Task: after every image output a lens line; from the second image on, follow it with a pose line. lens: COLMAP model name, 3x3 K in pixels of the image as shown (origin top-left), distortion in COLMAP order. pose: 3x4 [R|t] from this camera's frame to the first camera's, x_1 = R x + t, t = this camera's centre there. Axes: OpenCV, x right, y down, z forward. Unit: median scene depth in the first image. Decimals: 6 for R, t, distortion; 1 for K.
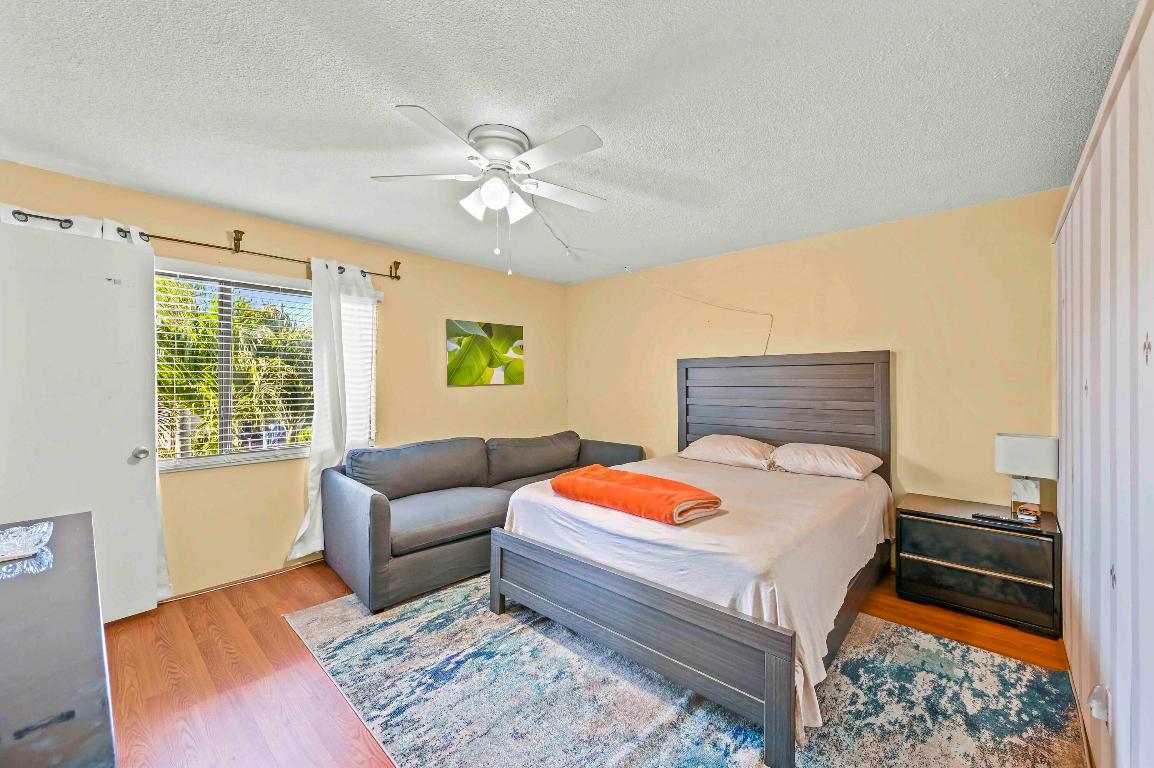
lens RADIAL K [[456.1, 0, 578.9], [0, 456.1, 378.4], [0, 0, 1]] dist [-0.001593, 0.000013]
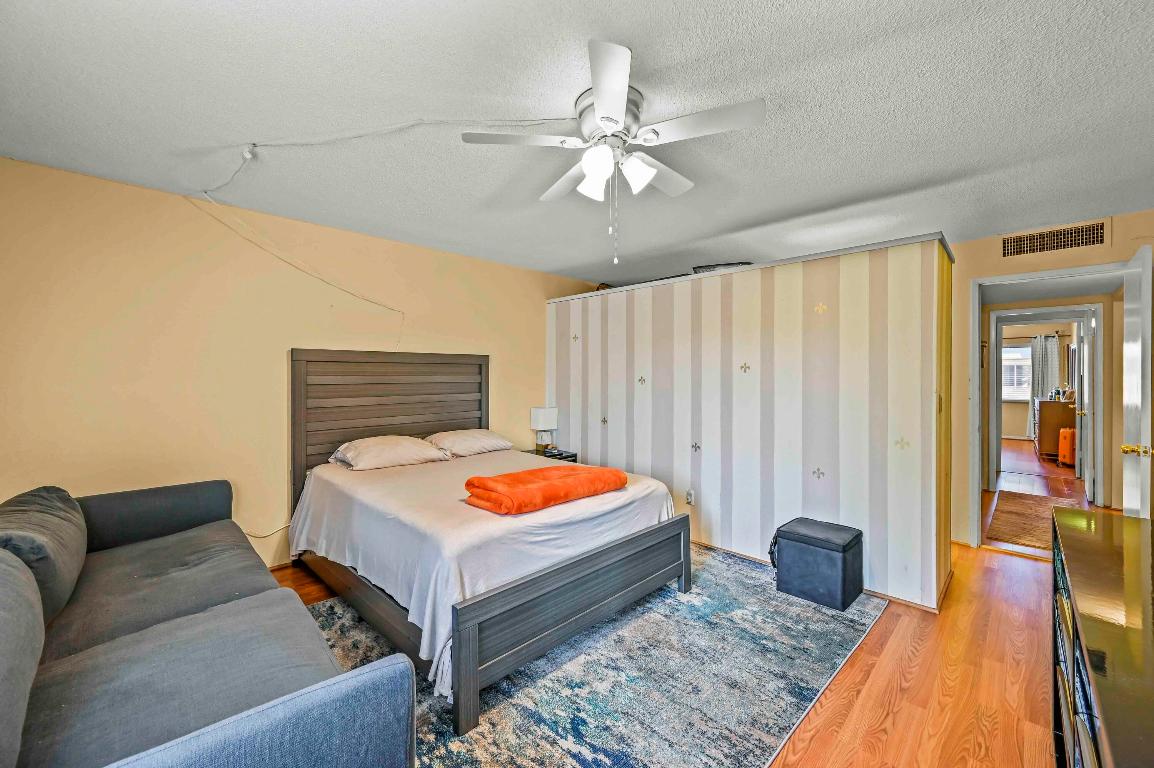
lens RADIAL K [[459.0, 0, 576.5], [0, 459.0, 372.3], [0, 0, 1]] dist [-0.001284, -0.000079]
pose [[0.034009, 0.009025, 0.999381, -0.676896], [-0.005269, 0.999947, -0.008851, 0.000786], [-0.999408, -0.004965, 0.034055, 0.659524]]
